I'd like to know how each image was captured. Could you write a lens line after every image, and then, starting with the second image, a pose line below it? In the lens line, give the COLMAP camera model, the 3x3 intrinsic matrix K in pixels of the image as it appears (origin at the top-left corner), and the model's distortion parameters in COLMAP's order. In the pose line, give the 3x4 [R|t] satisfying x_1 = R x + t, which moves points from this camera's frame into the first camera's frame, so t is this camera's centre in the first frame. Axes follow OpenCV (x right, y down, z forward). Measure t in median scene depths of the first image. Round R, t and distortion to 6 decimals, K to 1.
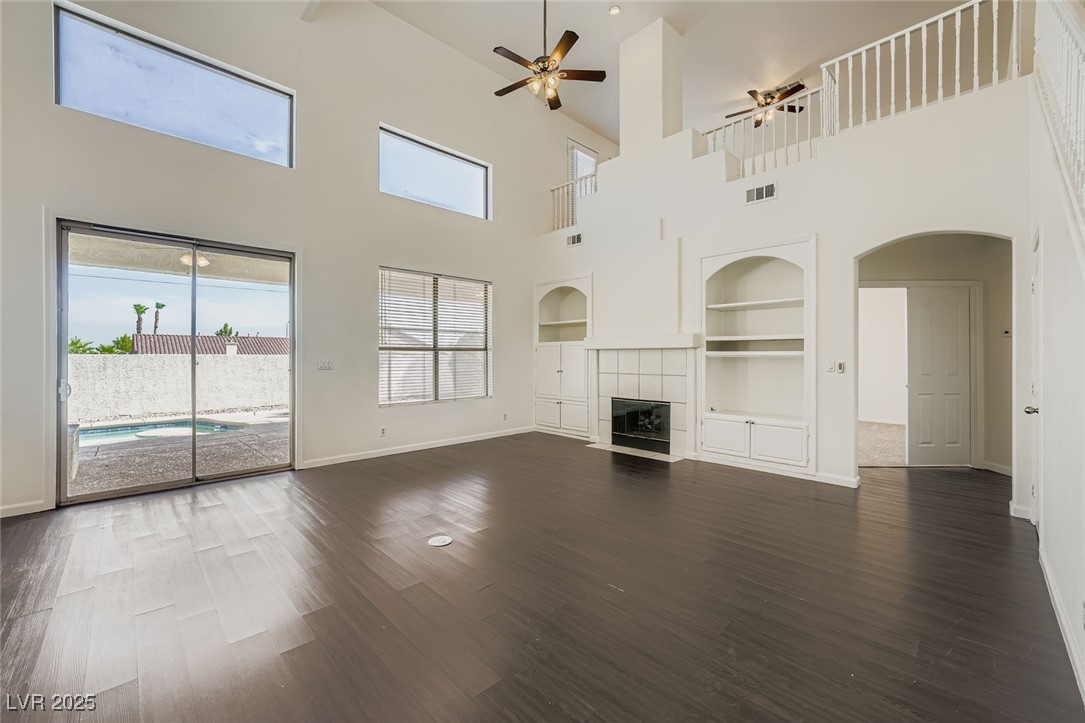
lens RADIAL K [[435.9, 0, 537.2], [0, 435.9, 355.7], [0, 0, 1]] dist [-0.007842, 0.003469]
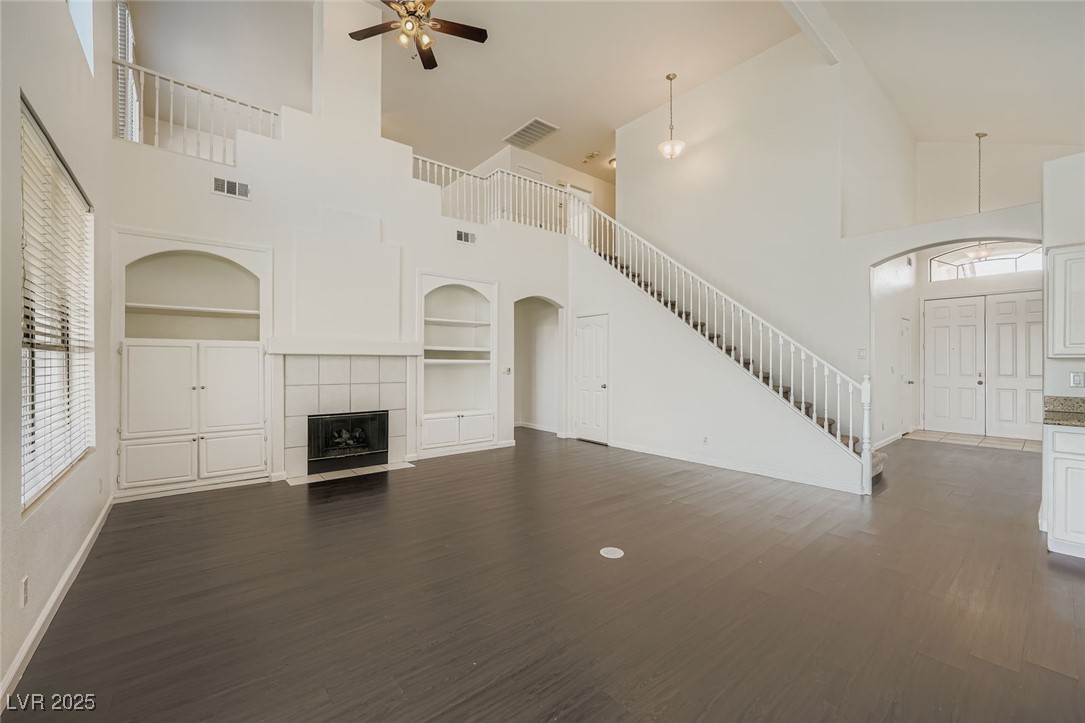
lens RADIAL K [[439.7, 0, 542.3], [0, 439.7, 360.2], [0, 0, 1]] dist [-0.005931, 0.001248]
pose [[0.076416, 0.006934, 0.997052, -0.651285], [-0.002191, 0.999975, -0.006786, -0.000322], [-0.997074, -0.001666, 0.076429, 0.569177]]
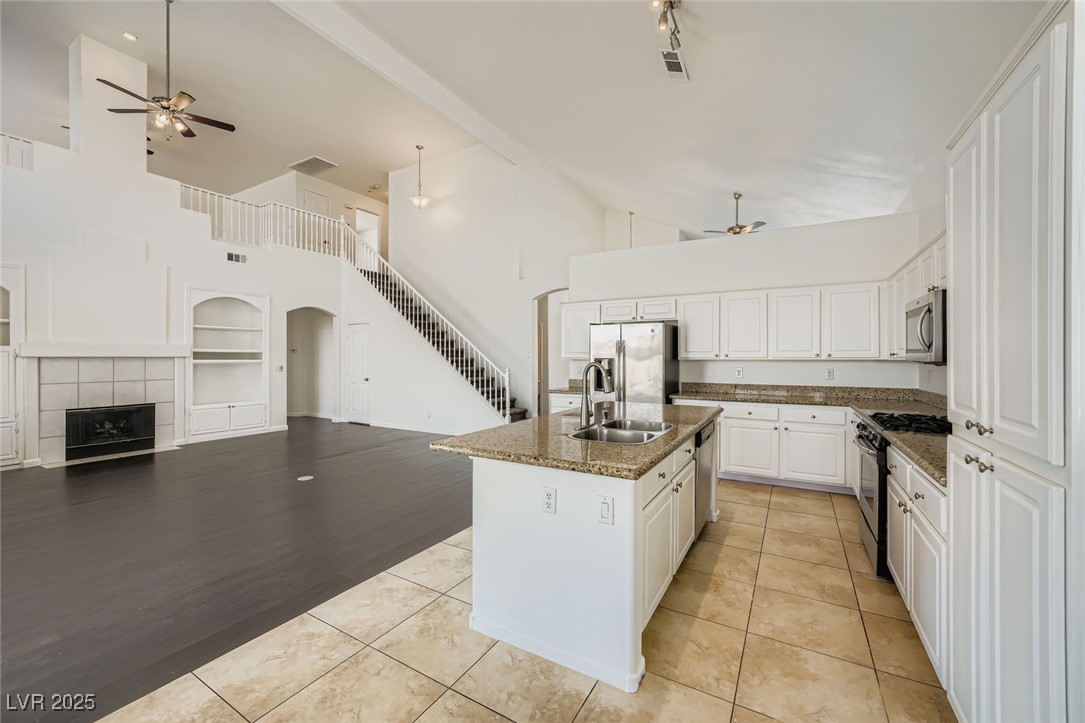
lens RADIAL K [[435.9, 0, 544.0], [0, 435.9, 354.7], [0, 0, 1]] dist [-0.007842, 0.003469]
pose [[-0.272473, 0.008018, 0.962130, -1.086328], [0.003474, 0.999967, -0.007349, -0.011118], [-0.962157, 0.001340, -0.272491, 0.308168]]
